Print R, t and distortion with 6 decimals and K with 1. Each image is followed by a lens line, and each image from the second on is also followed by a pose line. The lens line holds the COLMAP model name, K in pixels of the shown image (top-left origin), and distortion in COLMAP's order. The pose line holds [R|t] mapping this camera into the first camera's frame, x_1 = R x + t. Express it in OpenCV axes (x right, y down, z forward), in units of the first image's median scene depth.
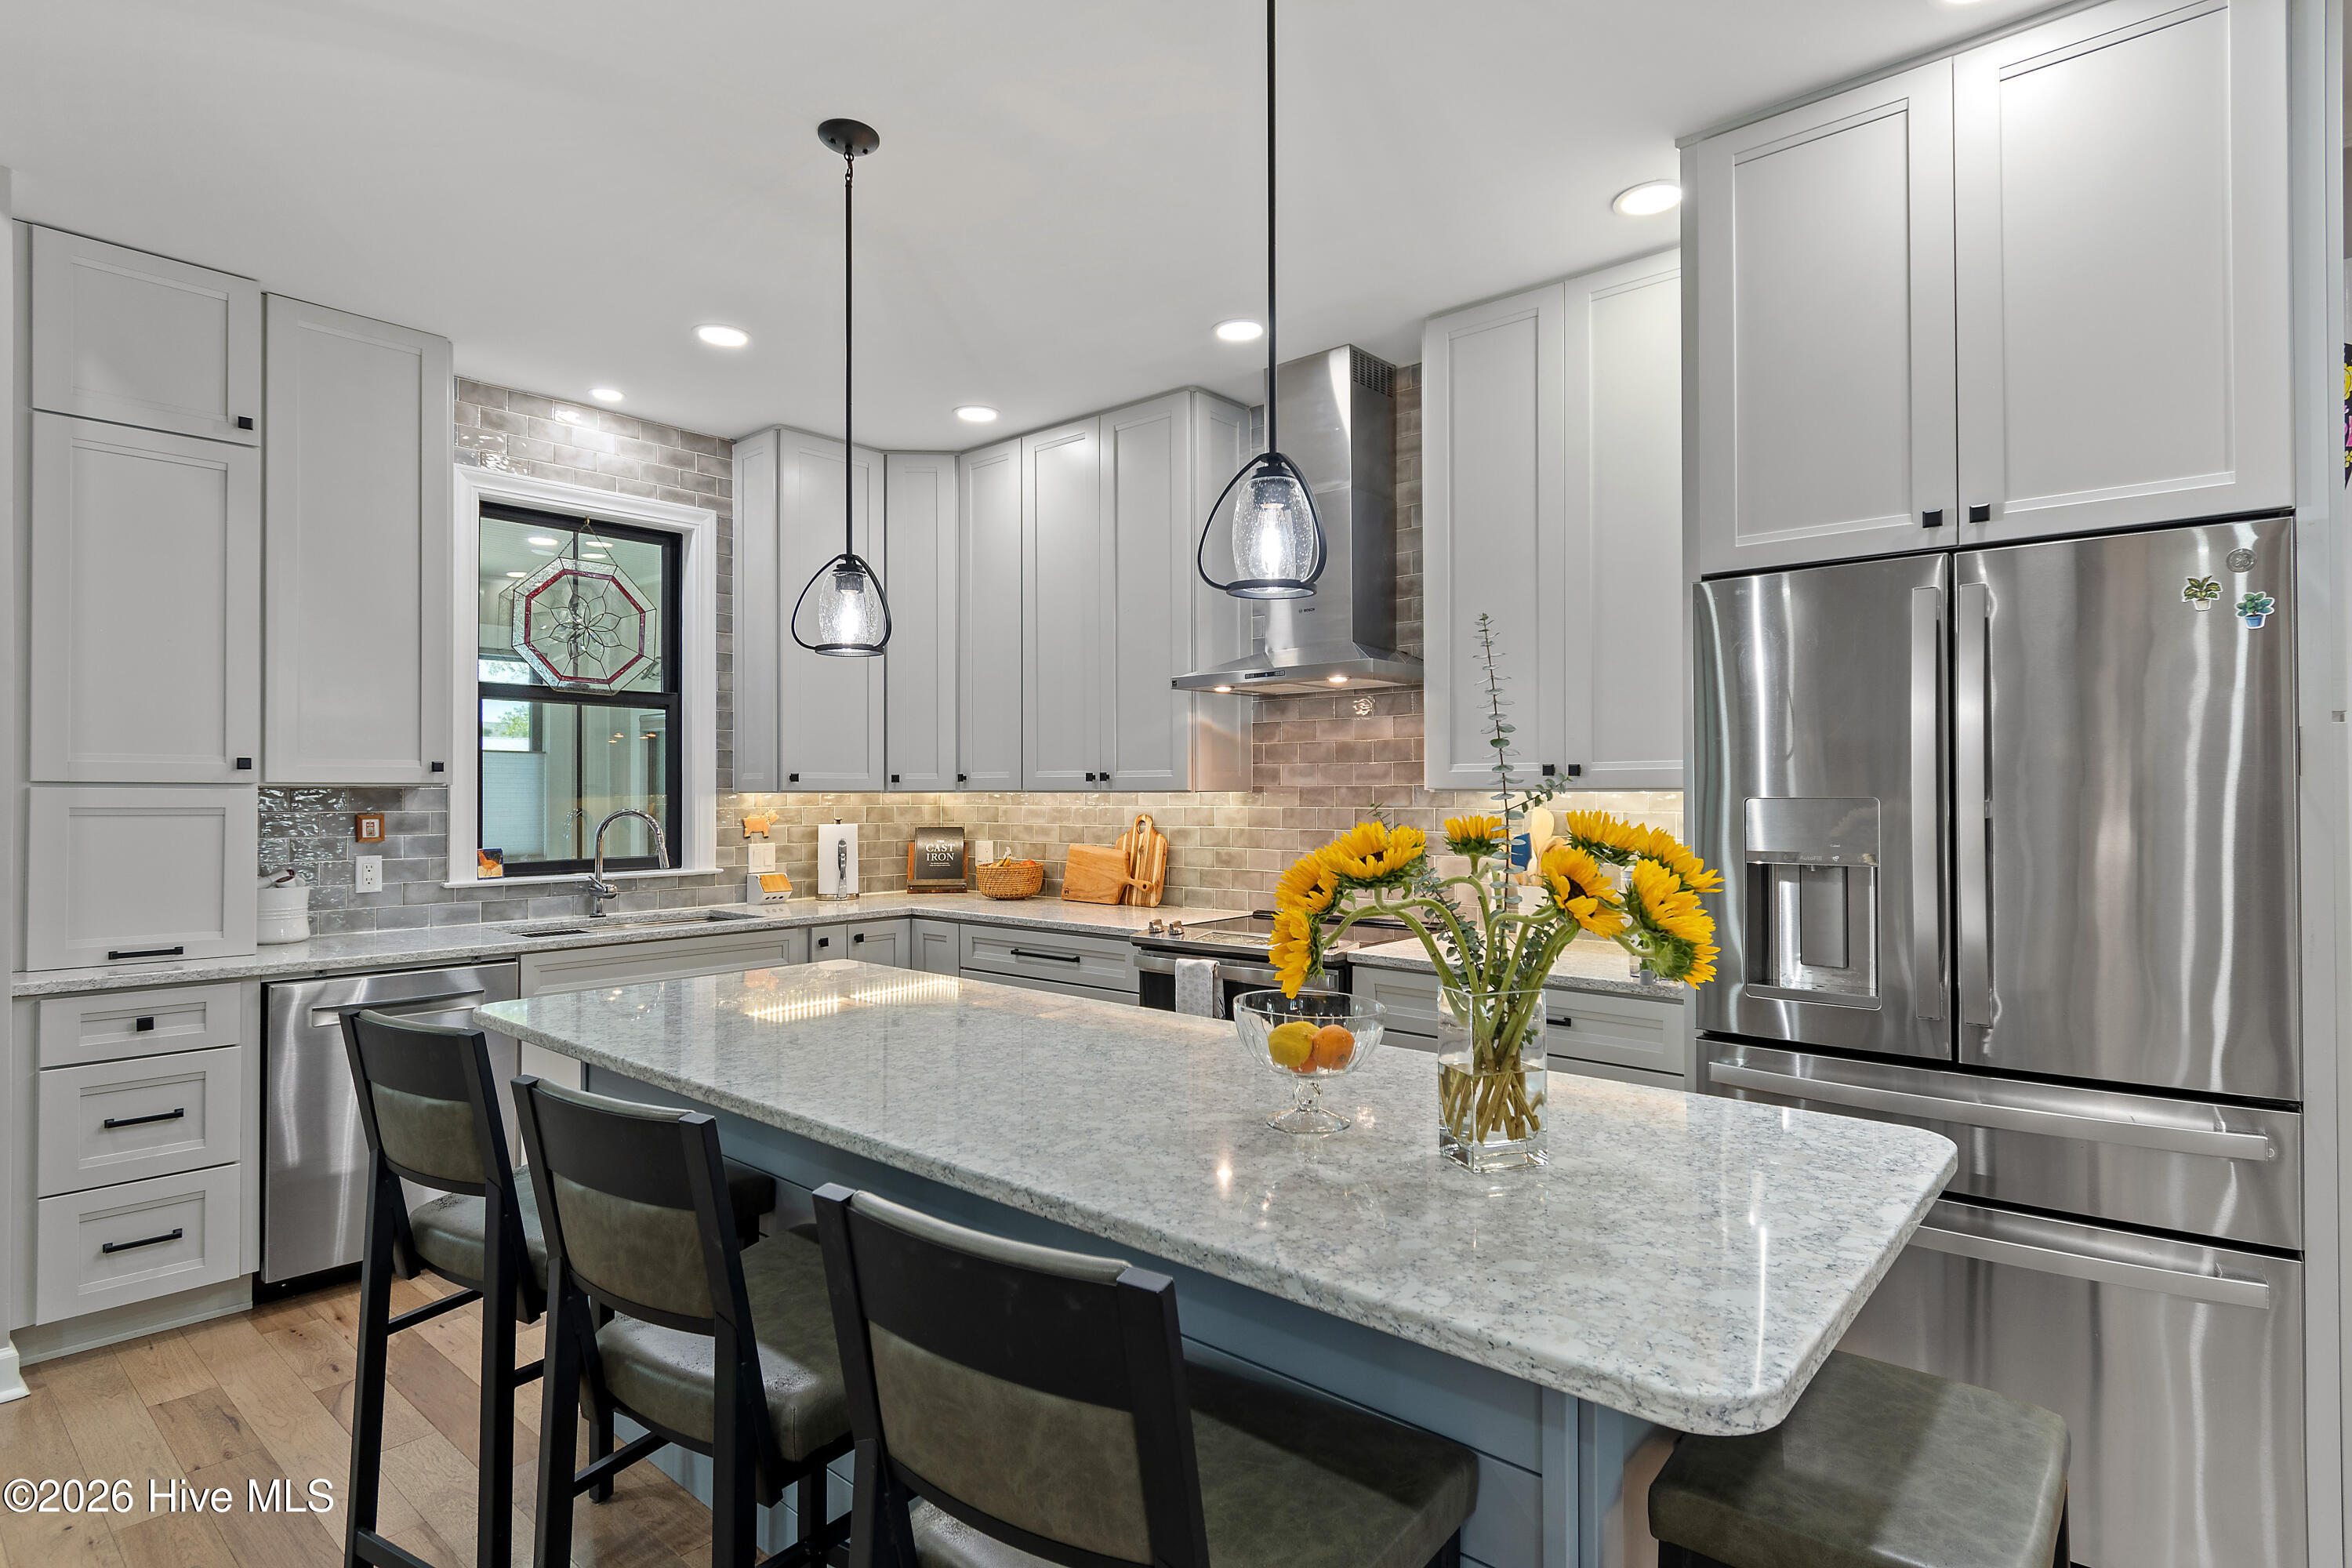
lens RADIAL K [[1211.0, 0, 1191.4], [0, 1211.0, 781.8], [0, 0, 1]] dist [-0.001479, -0.000804]
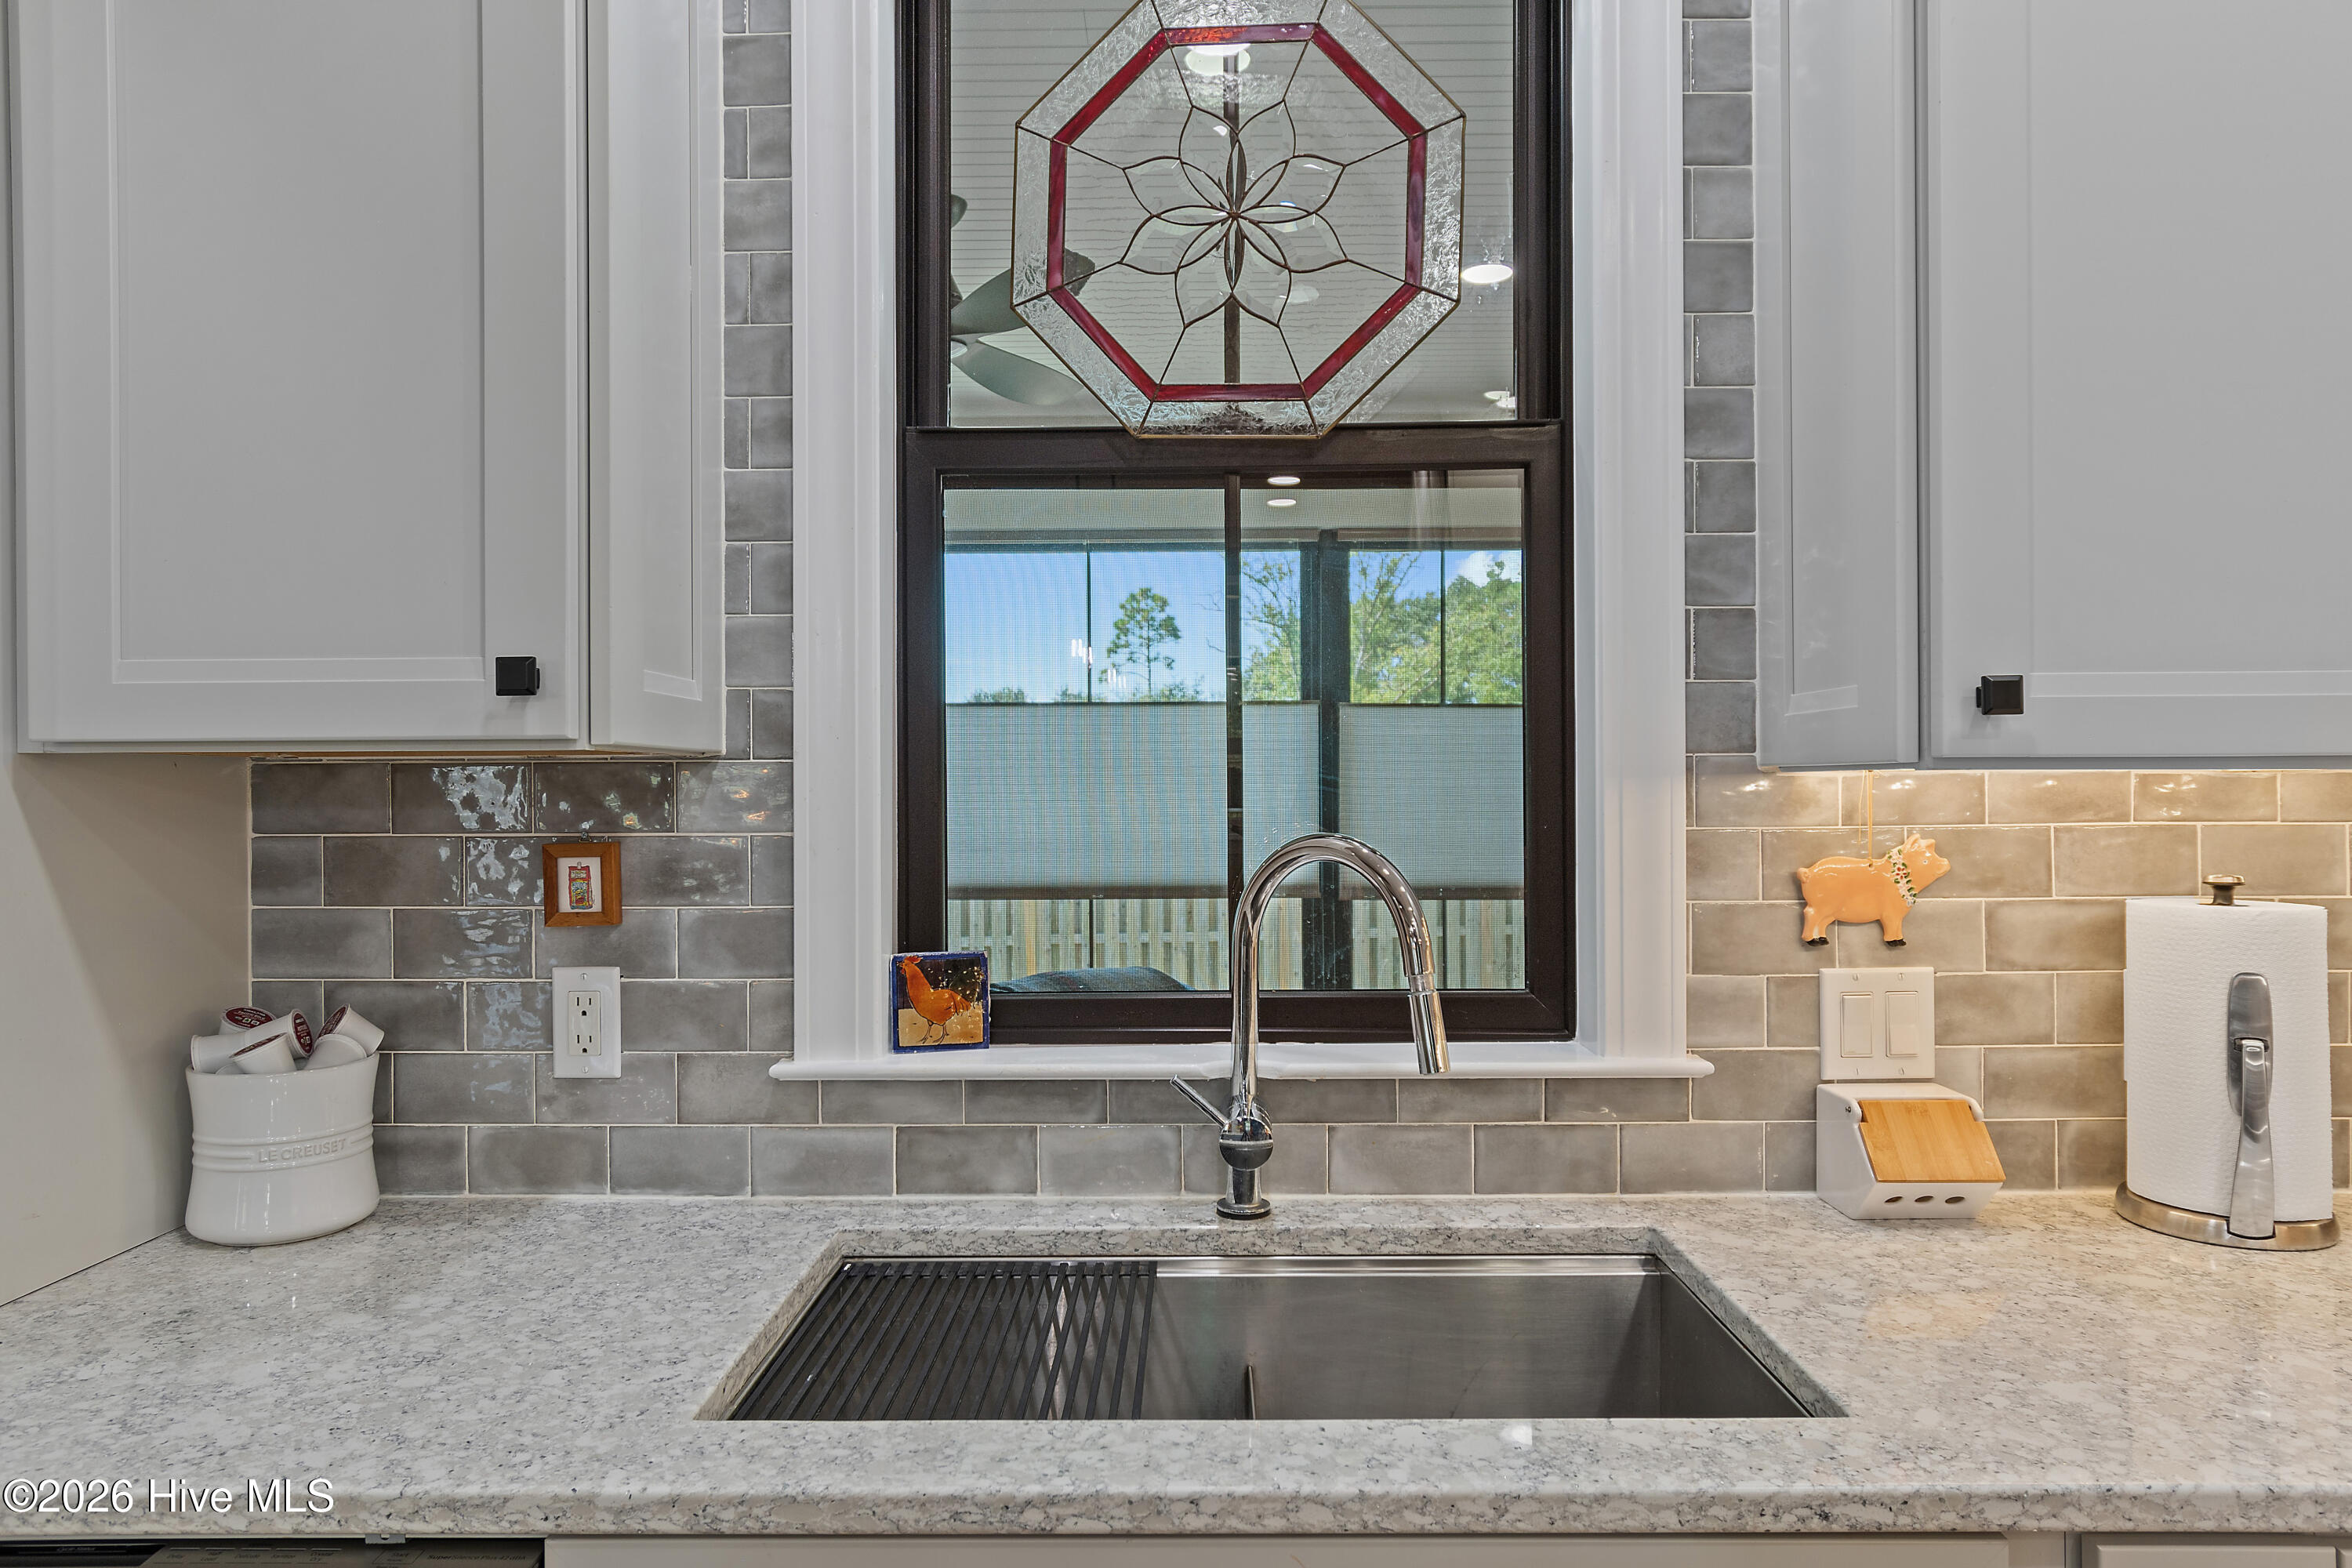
lens RADIAL K [[1475.2, 0, 1191.0], [0, 1475.2, 781.6], [0, 0, 1]] dist [0.009096, 0.000851]
pose [[0.652976, -0.006571, -0.757350, -0.220948], [0.011534, 0.999933, 0.001269, 0.009875], [0.757291, -0.009564, 0.653007, 0.713300]]
